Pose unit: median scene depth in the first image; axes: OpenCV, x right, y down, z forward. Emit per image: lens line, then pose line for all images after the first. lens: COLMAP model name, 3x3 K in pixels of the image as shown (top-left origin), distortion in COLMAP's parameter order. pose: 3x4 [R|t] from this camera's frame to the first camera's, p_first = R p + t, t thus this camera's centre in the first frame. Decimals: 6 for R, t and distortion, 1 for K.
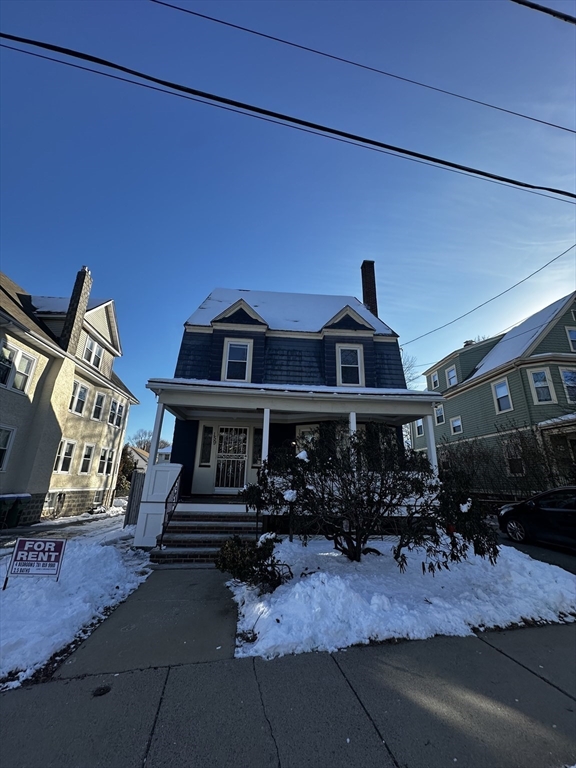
lens RADIAL K [[305.3, 0, 288.9], [0, 305.3, 383.7], [0, 0, 1]] dist [0.000334, -0.000400]
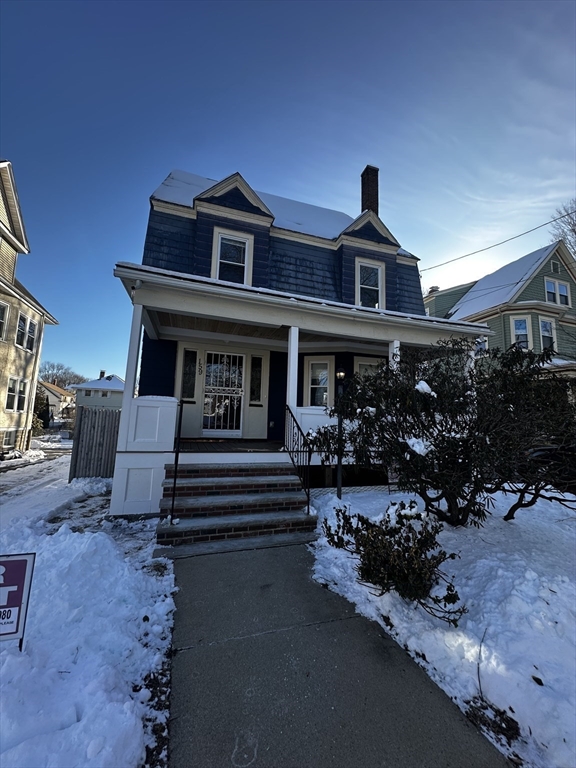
lens RADIAL K [[305.3, 0, 288.3], [0, 305.3, 383.8], [0, 0, 1]] dist [0.000334, -0.000400]
pose [[0.973349, 0.036543, 0.226398, -0.187243], [-0.078117, 0.981016, 0.177498, 0.066072], [-0.215614, -0.190453, 0.957726, 0.214643]]
